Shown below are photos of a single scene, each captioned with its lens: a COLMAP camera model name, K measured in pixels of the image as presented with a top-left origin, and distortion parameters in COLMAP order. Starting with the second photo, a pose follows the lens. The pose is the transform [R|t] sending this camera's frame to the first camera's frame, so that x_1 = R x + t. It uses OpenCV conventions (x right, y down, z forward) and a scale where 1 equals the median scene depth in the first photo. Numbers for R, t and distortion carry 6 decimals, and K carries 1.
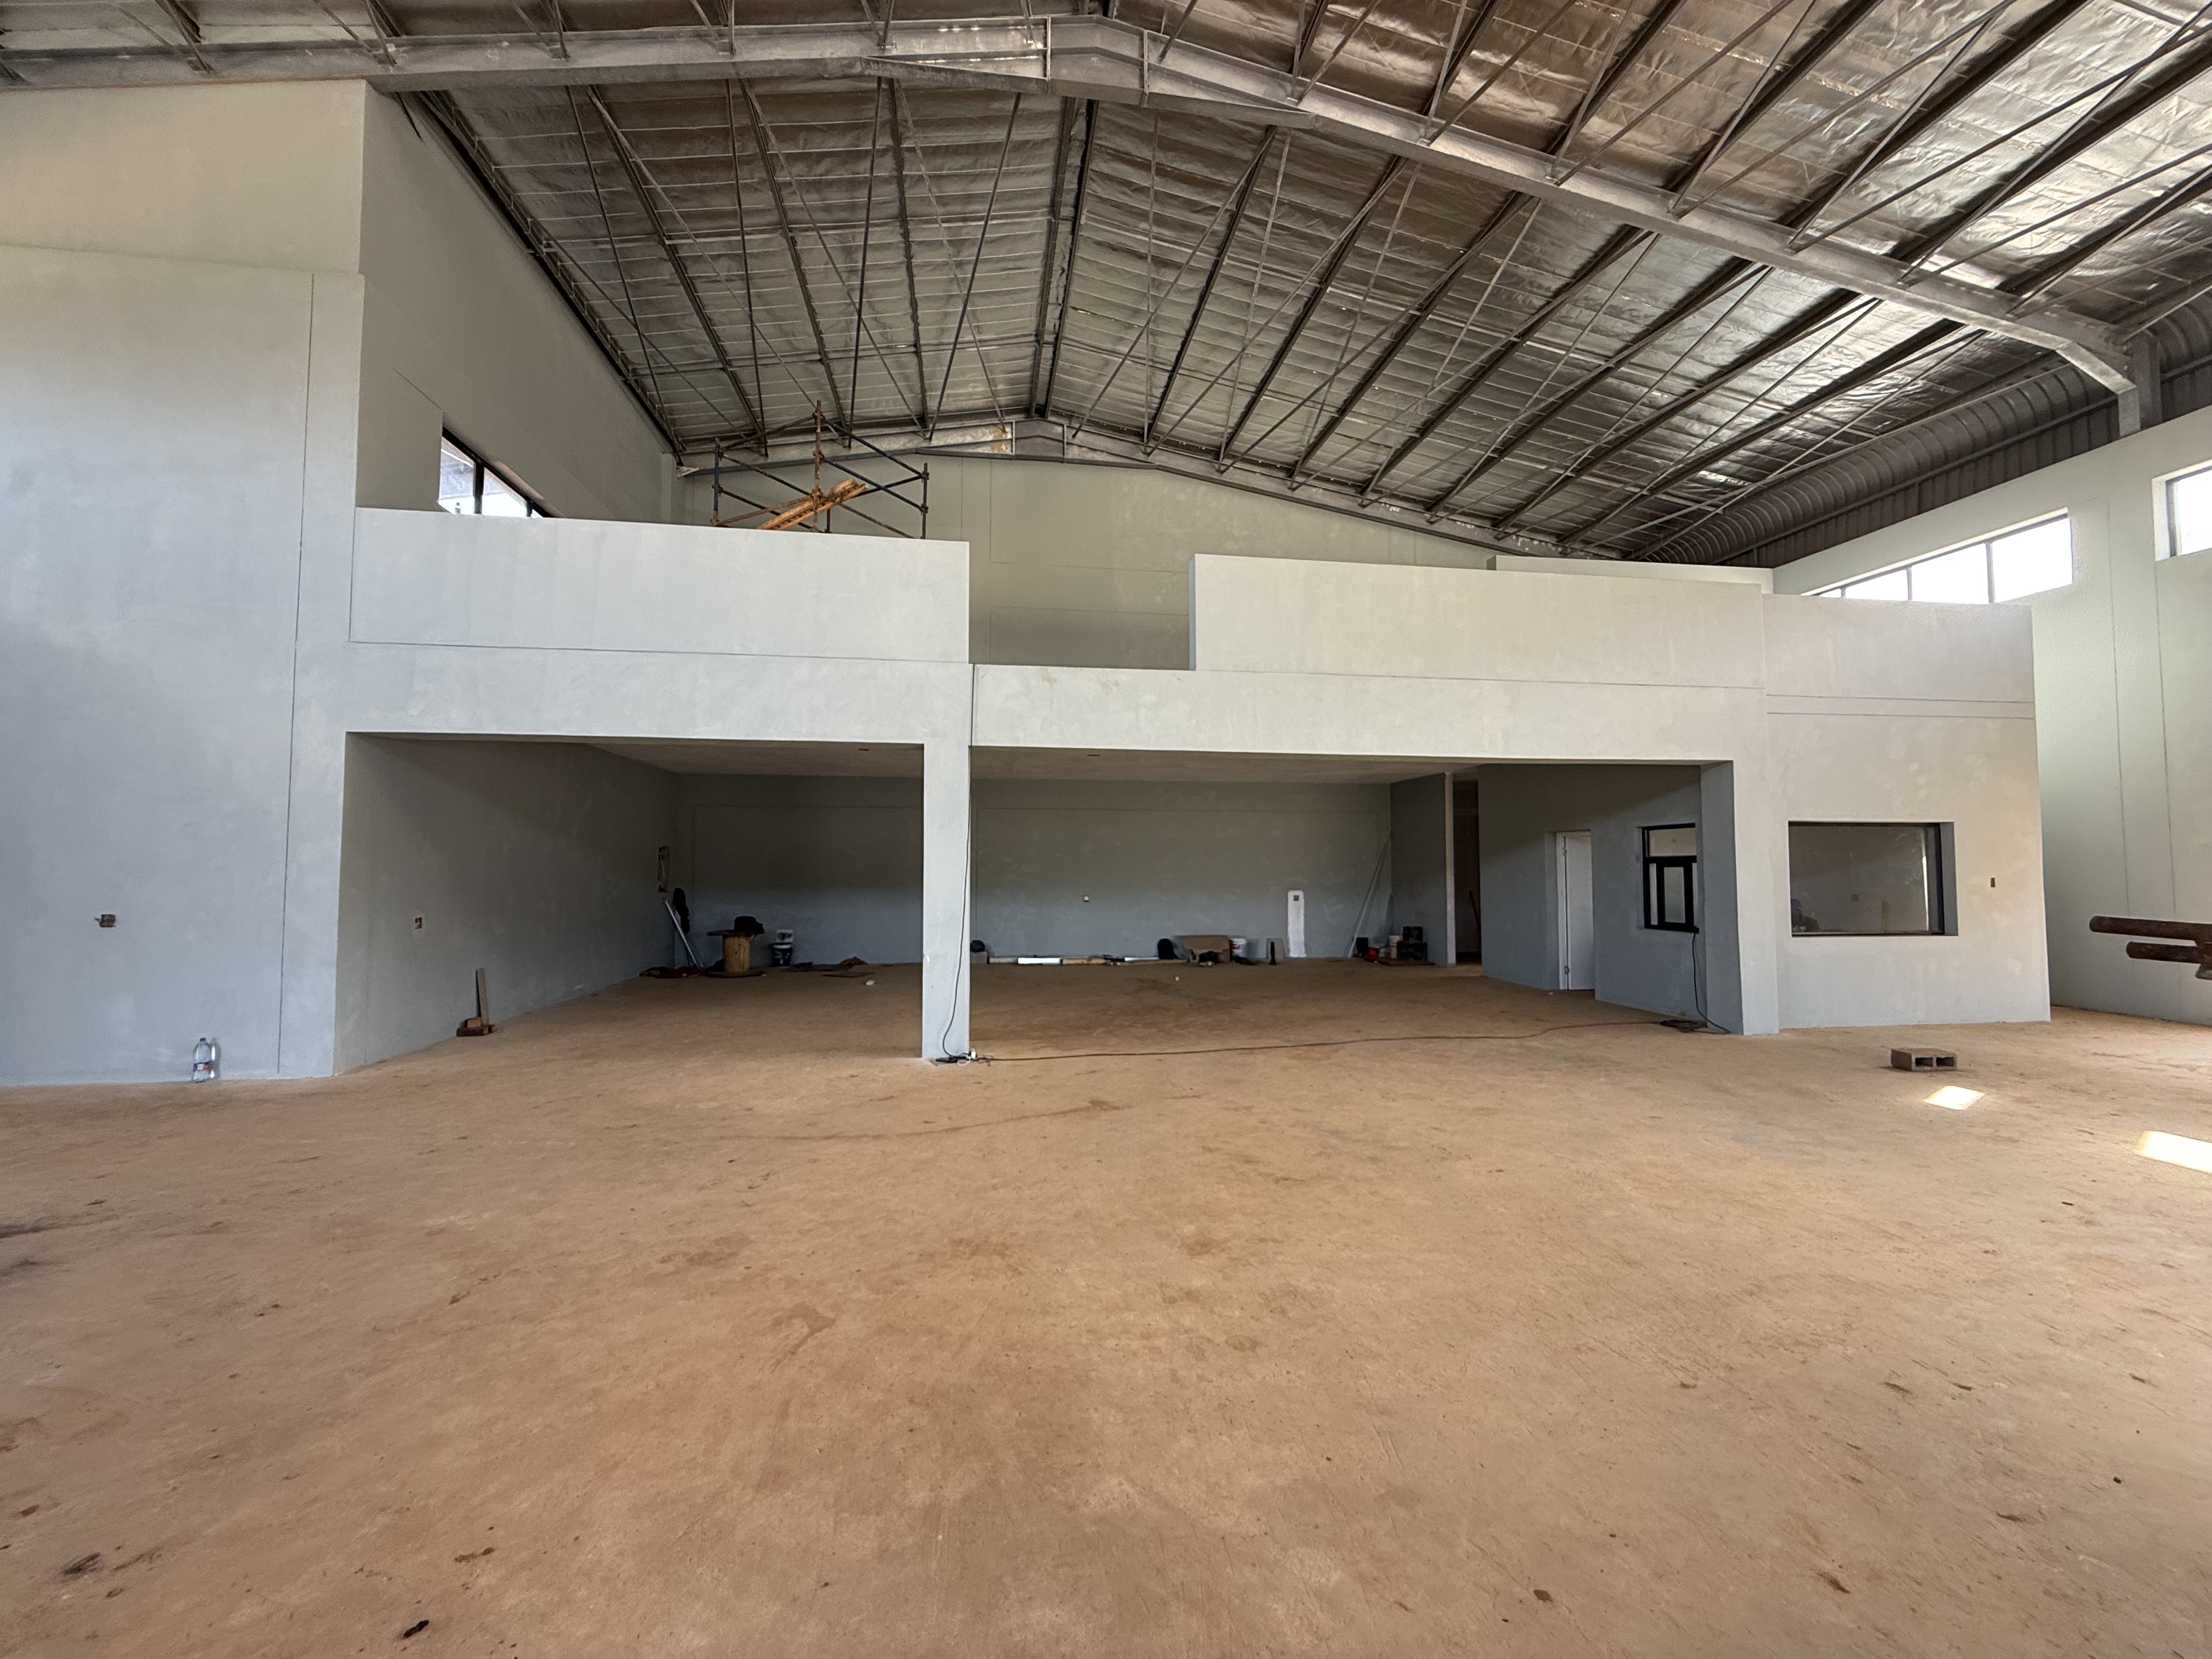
lens RADIAL K [[881.0, 0, 1097.5], [0, 881.0, 824.8], [0, 0, 1]] dist [-0.000421, -0.000005]
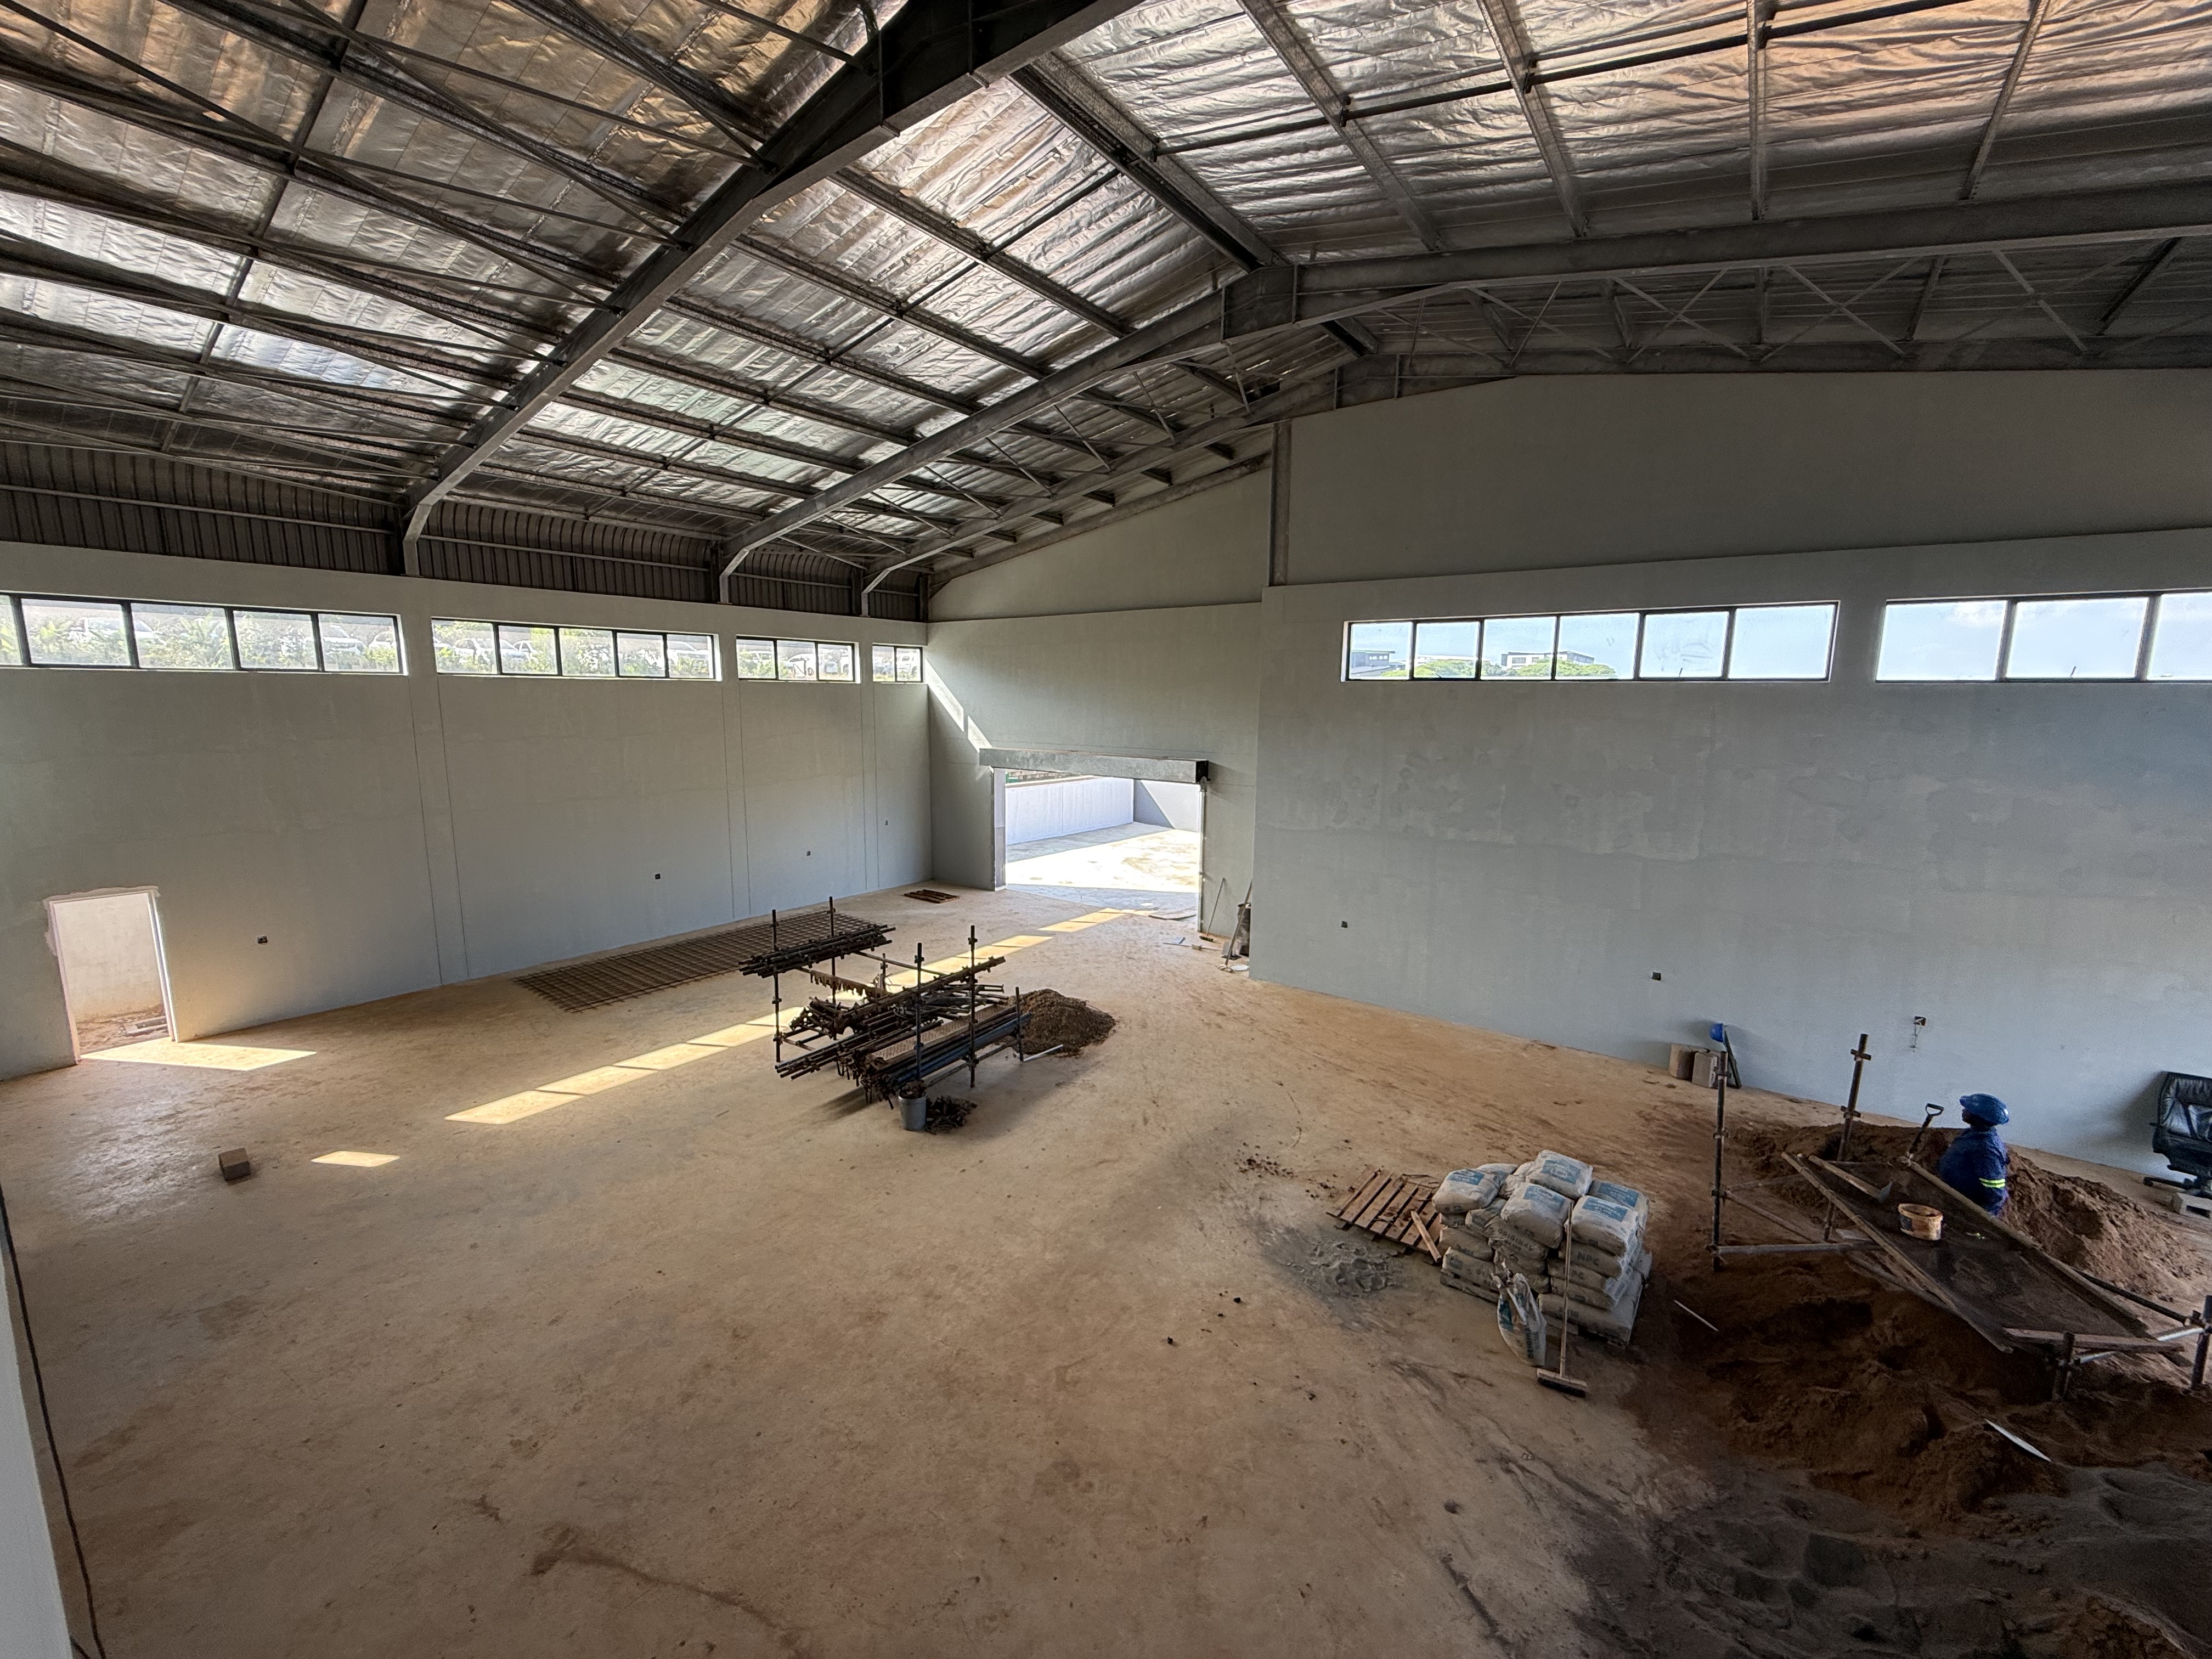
lens RADIAL K [[881.0, 0, 1101.3], [0, 881.0, 835.7], [0, 0, 1]] dist [-0.000421, -0.000005]
pose [[-0.712219, -0.119664, 0.691682, -1.202180], [-0.044179, 0.991050, 0.125965, -0.666681], [-0.700566, 0.059157, -0.711132, 1.698256]]
